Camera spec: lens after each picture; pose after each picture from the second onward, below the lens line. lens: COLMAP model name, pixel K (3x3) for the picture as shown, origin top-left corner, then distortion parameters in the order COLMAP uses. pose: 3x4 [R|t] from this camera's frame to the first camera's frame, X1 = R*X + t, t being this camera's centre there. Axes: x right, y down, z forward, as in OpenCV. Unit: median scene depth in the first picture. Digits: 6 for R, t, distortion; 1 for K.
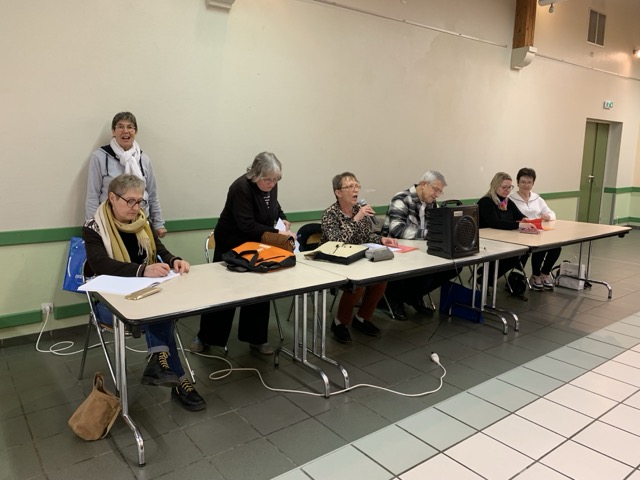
lens RADIAL K [[472.0, 0, 304.9], [0, 472.0, 249.8], [0, 0, 1]] dist [-0.006131, -0.002045]
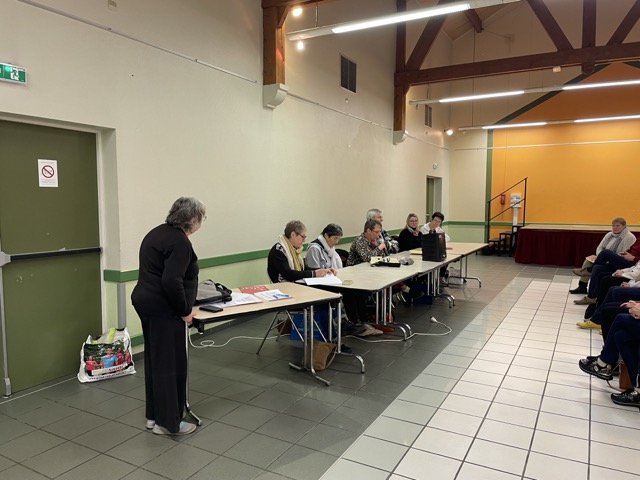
lens RADIAL K [[478.4, 0, 316.2], [0, 478.4, 236.2], [0, 0, 1]] dist [0.099234, -0.125495]
pose [[0.908734, -0.033888, 0.415998, -0.430399], [0.078221, 0.992866, -0.089991, 0.023755], [-0.409981, 0.114317, 0.904902, -0.243930]]
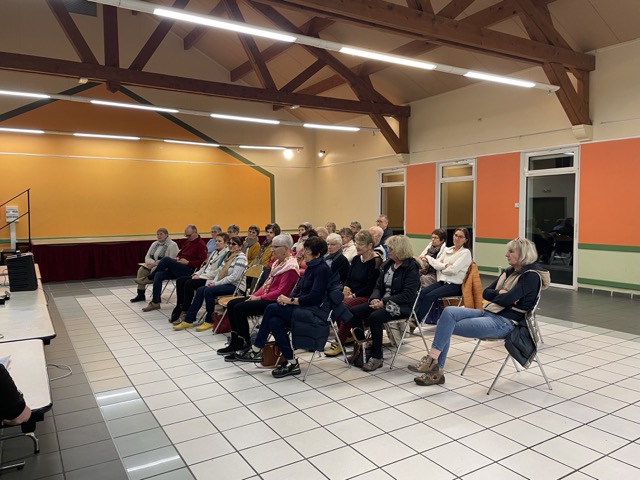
lens RADIAL K [[478.4, 0, 316.2], [0, 478.4, 236.2], [0, 0, 1]] dist [0.099234, -0.125495]
pose [[0.075355, -0.058602, 0.995433, -0.545240], [0.193537, 0.980148, 0.043051, -0.021139], [-0.978195, 0.189409, 0.085201, -0.008943]]
